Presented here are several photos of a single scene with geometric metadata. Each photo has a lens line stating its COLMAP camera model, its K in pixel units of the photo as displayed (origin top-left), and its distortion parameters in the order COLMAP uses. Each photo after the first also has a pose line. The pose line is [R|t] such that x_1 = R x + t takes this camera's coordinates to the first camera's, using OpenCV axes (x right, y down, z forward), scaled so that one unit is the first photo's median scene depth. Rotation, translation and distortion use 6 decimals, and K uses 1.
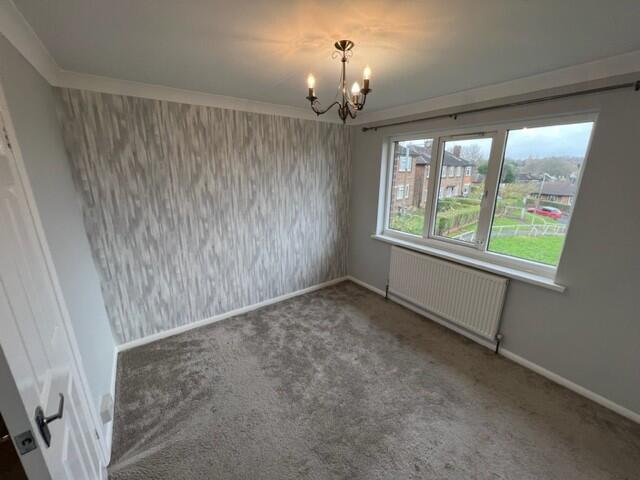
lens RADIAL K [[254.6, 0, 318.4], [0, 254.6, 238.9], [0, 0, 1]] dist [-0.002638, 0.000308]
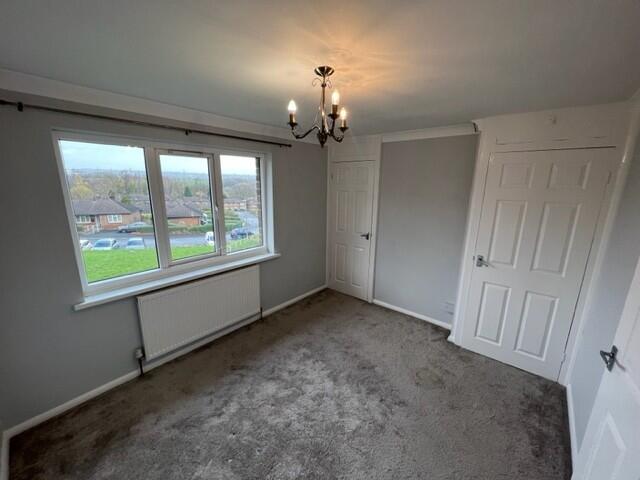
lens RADIAL K [[257.2, 0, 320.0], [0, 257.2, 240.0], [0, 0, 1]] dist [-0.000667, -0.000110]
pose [[-0.242560, -0.217173, 0.945516, -0.592045], [0.244535, 0.929465, 0.276219, -0.248907], [-0.938812, 0.298212, -0.172344, 0.817970]]
